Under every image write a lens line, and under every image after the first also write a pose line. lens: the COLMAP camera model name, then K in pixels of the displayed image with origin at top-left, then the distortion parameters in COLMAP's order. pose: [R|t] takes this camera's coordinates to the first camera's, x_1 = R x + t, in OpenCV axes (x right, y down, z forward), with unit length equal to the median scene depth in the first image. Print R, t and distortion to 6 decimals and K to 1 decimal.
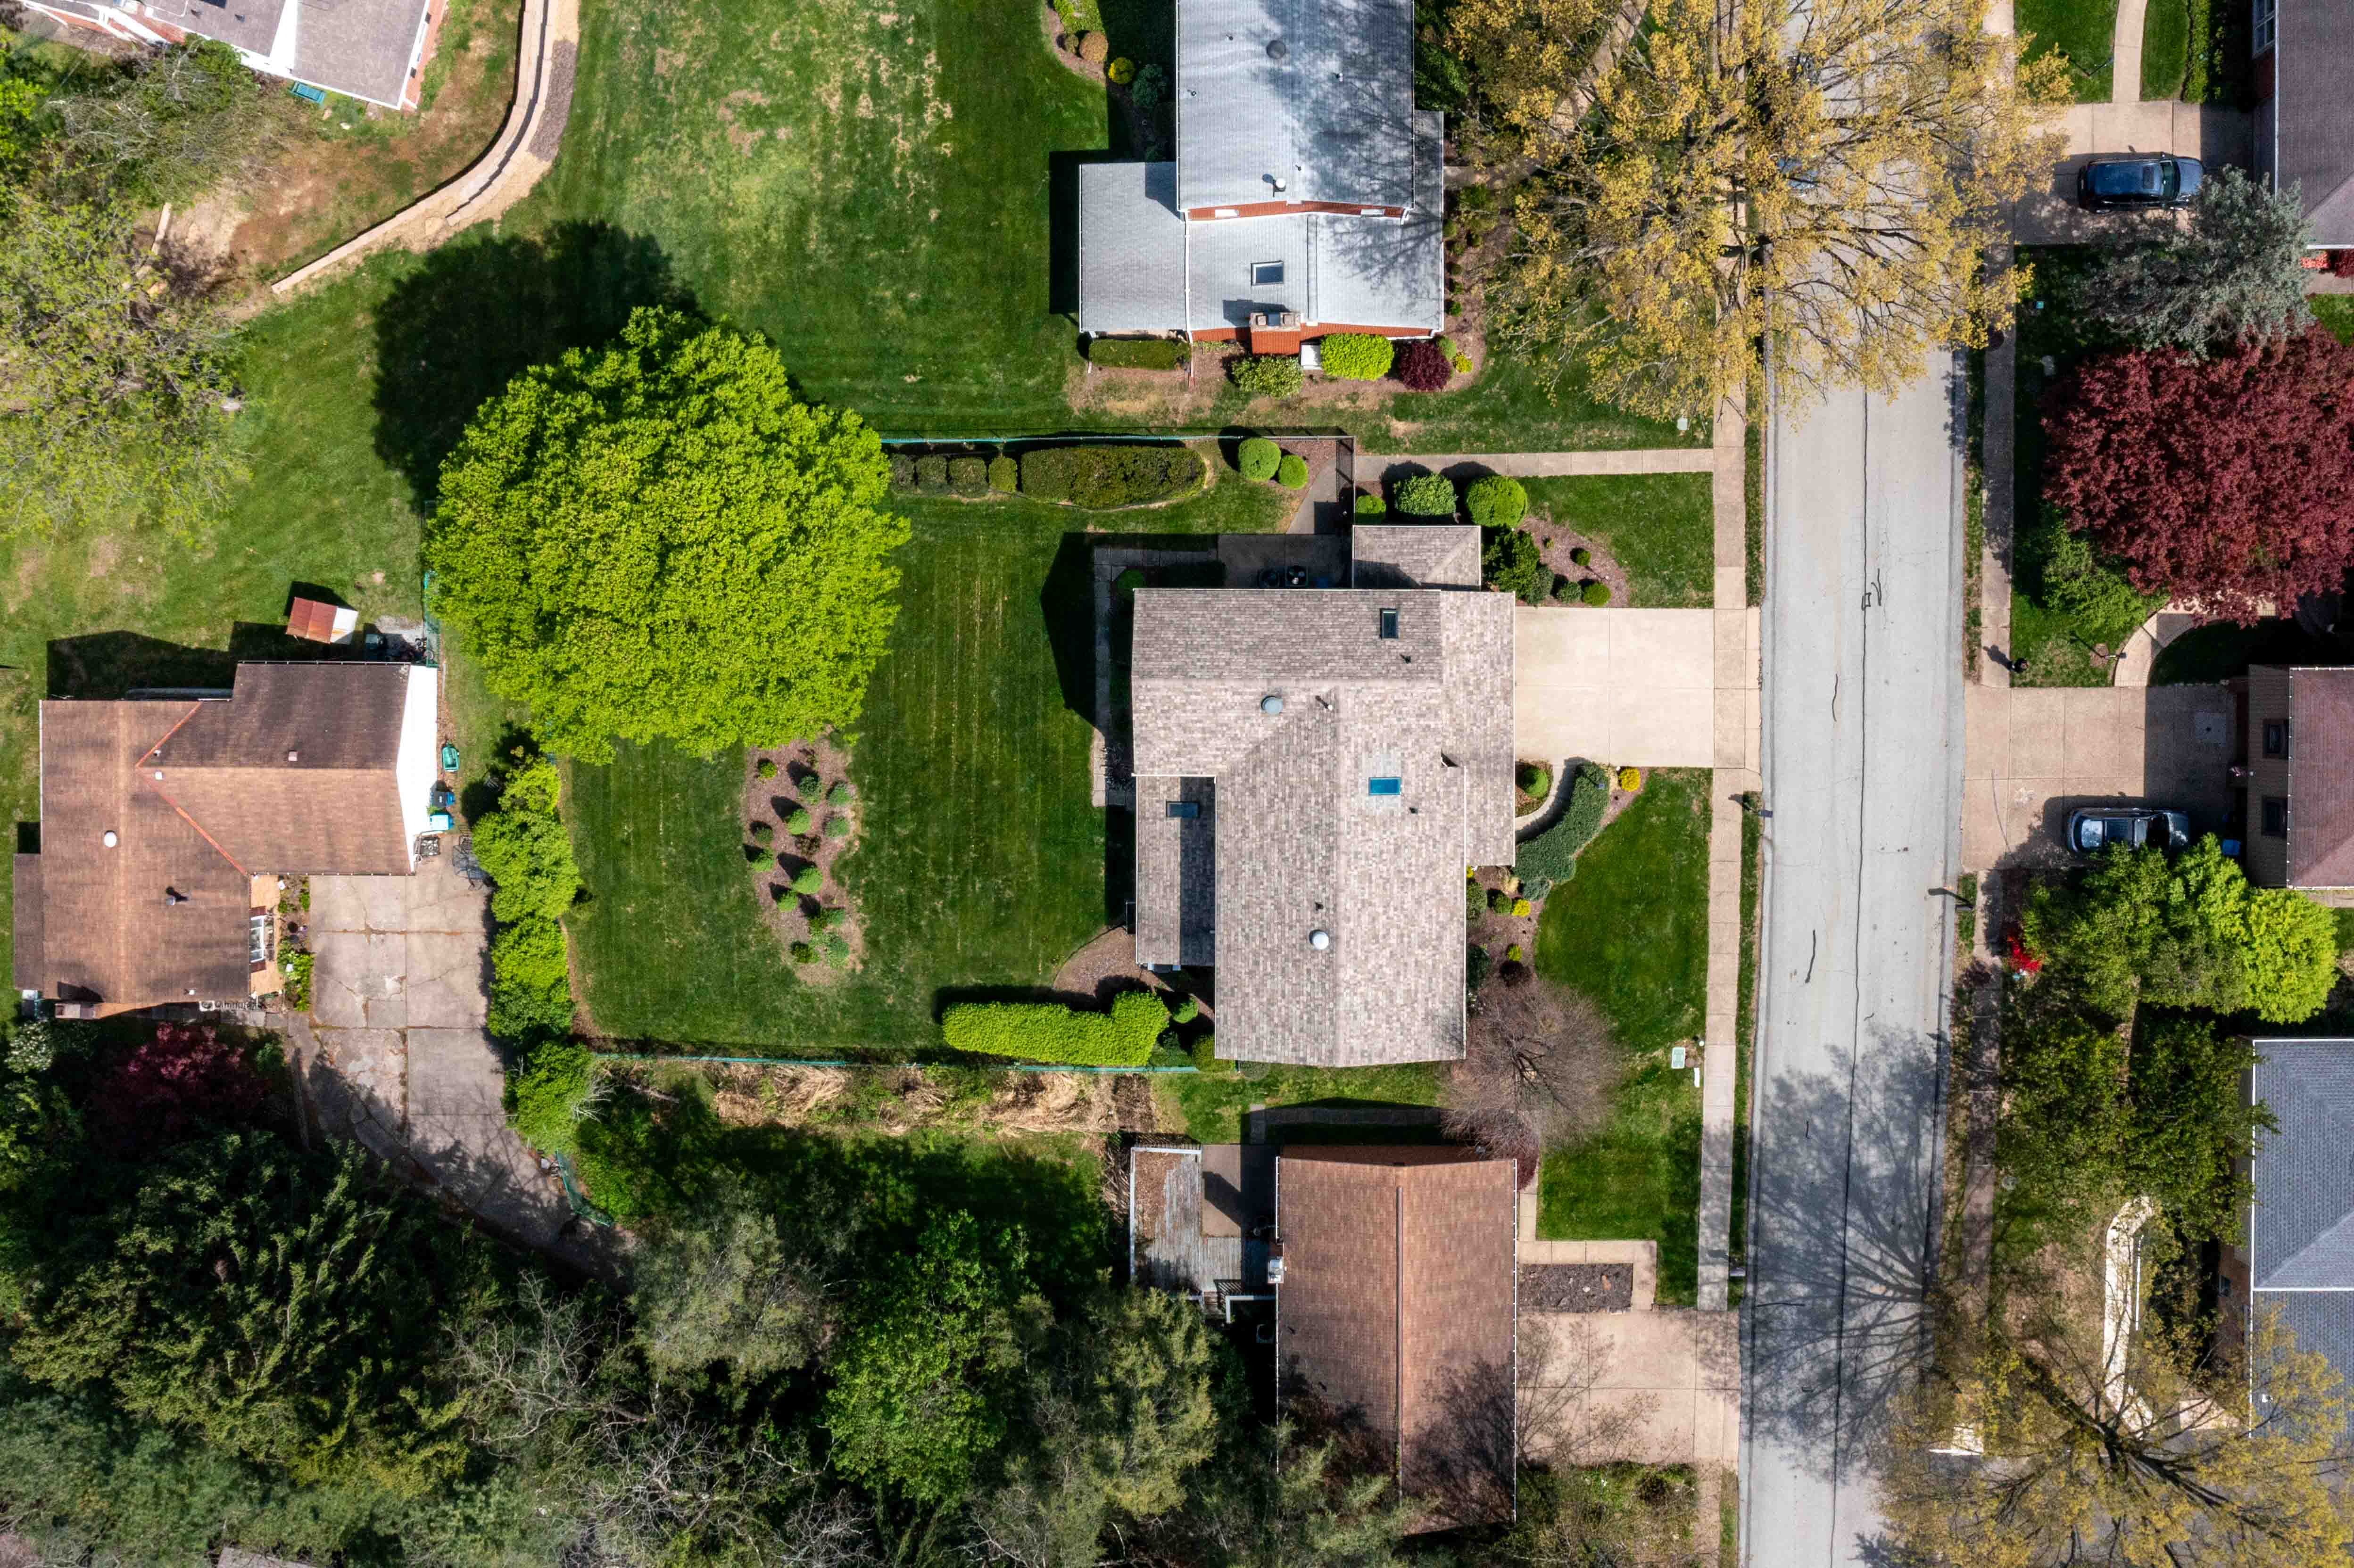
lens RADIAL K [[1973.7, 0, 1177.0], [0, 1973.7, 784.0], [0, 0, 1]] dist [-0.013800, -0.011835]
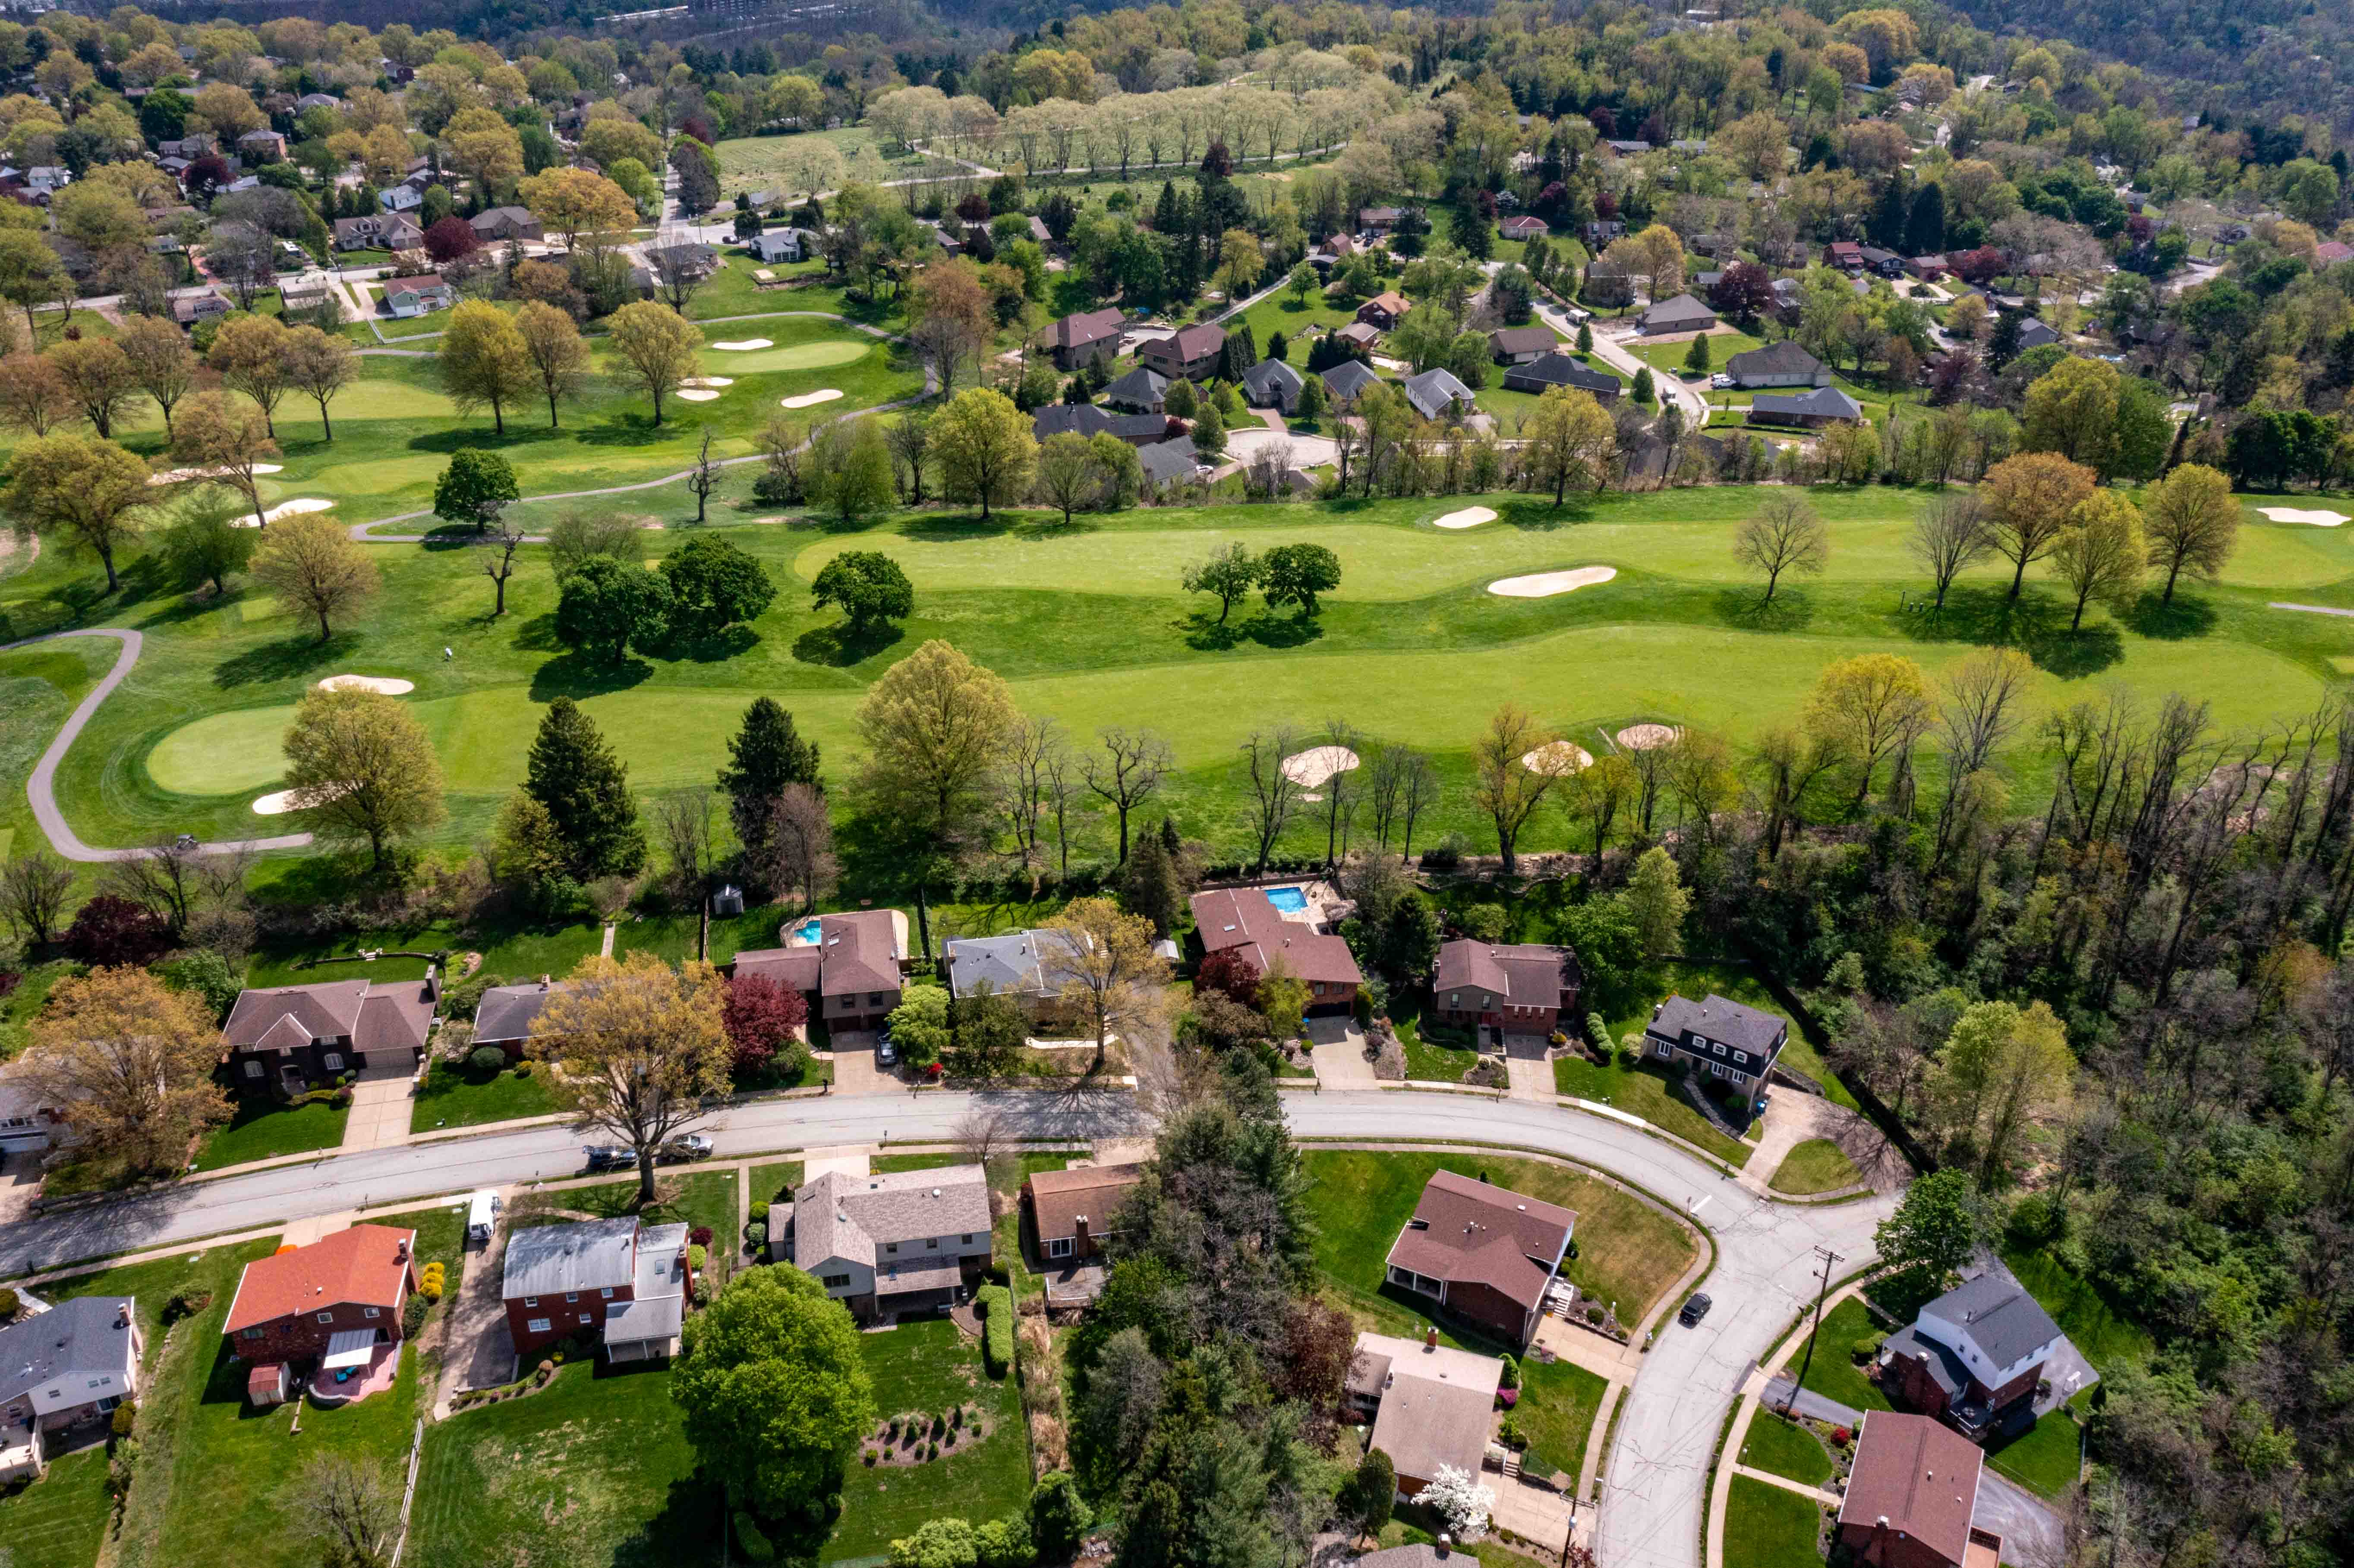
lens RADIAL K [[1973.9, 0, 1177.0], [0, 1973.9, 784.0], [0, 0, 1]] dist [-0.013800, -0.011835]
pose [[-0.171678, -0.444004, 0.879424, -1.781814], [0.985108, -0.085892, 0.148944, 0.043969], [0.009403, 0.891899, 0.452137, -0.541458]]
